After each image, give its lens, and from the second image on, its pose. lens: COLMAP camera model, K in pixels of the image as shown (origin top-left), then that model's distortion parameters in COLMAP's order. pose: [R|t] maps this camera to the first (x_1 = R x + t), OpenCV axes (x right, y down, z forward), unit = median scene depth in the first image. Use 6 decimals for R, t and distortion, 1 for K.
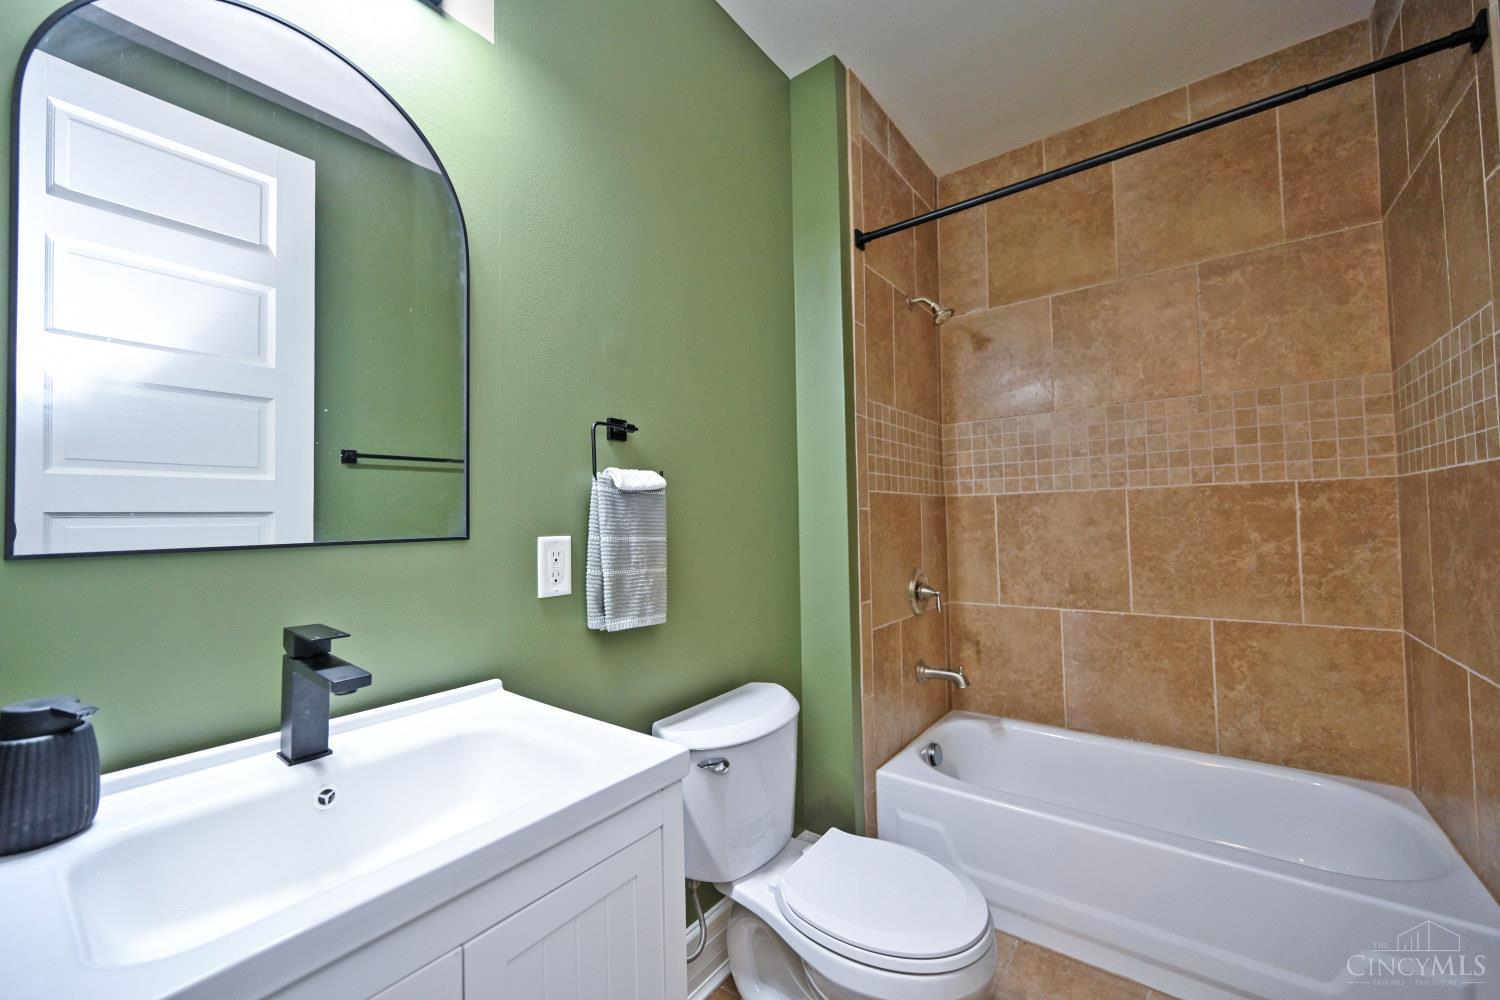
lens RADIAL K [[592.3, 0, 759.6], [0, 592.3, 499.9], [0, 0, 1]] dist [-0.001050, -0.000100]
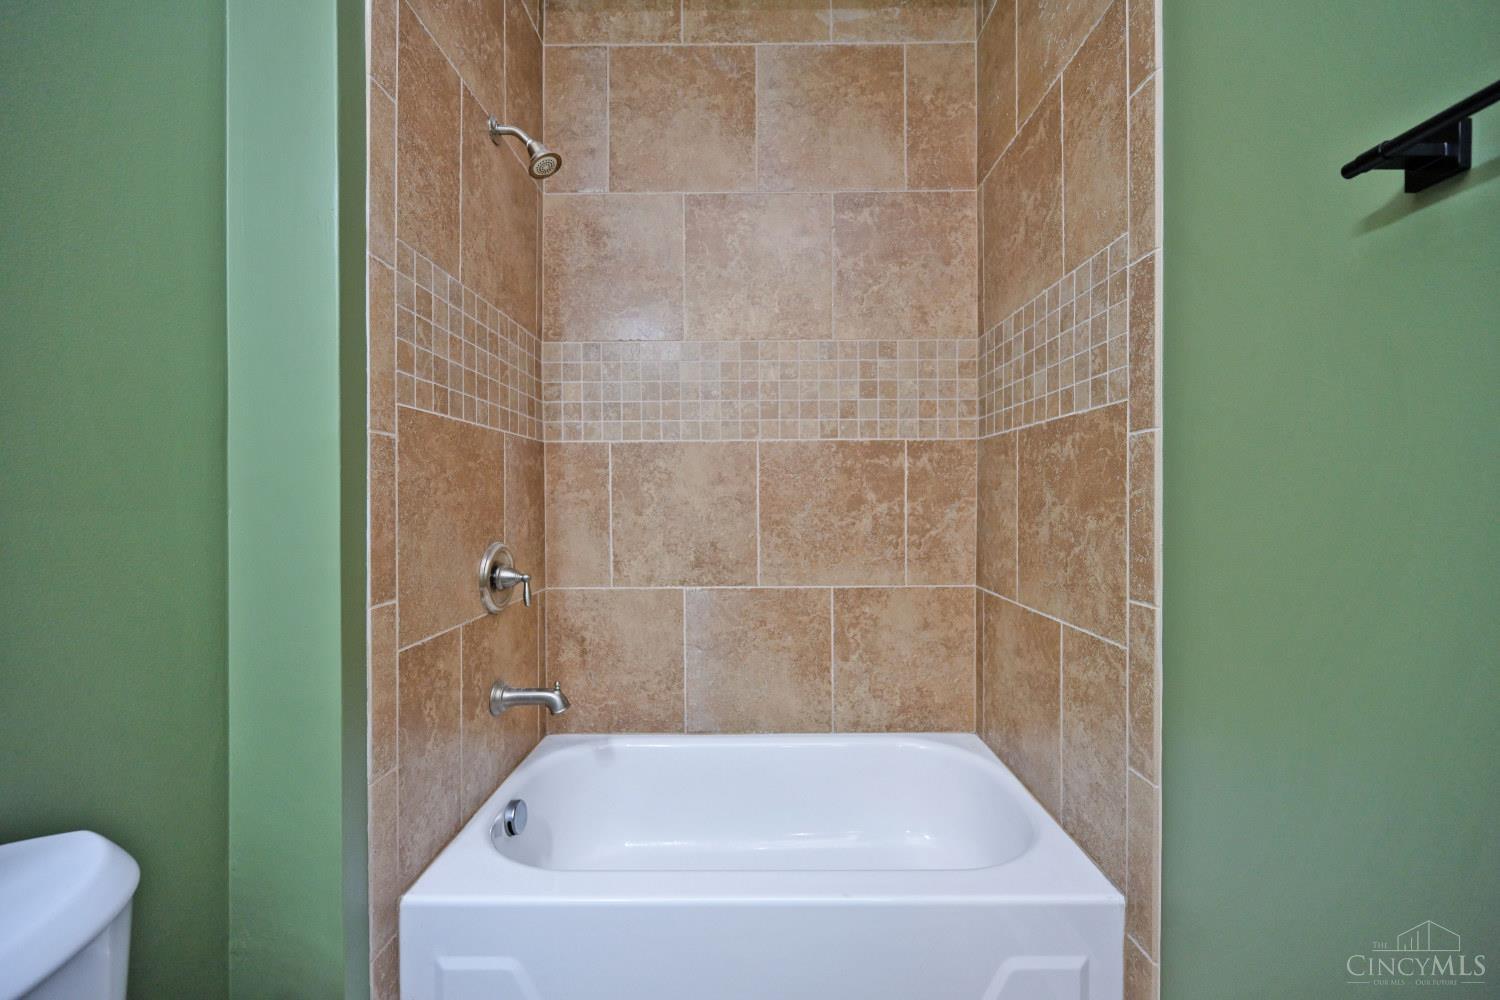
lens RADIAL K [[578.7, 0, 744.9], [0, 578.7, 493.4], [0, 0, 1]] dist [0.000482, -0.000187]
pose [[0.815552, 0.018683, 0.578383, 0.132268], [-0.029980, 0.999501, 0.009988, 0.051628], [-0.577907, -0.025486, 0.815704, 0.350156]]
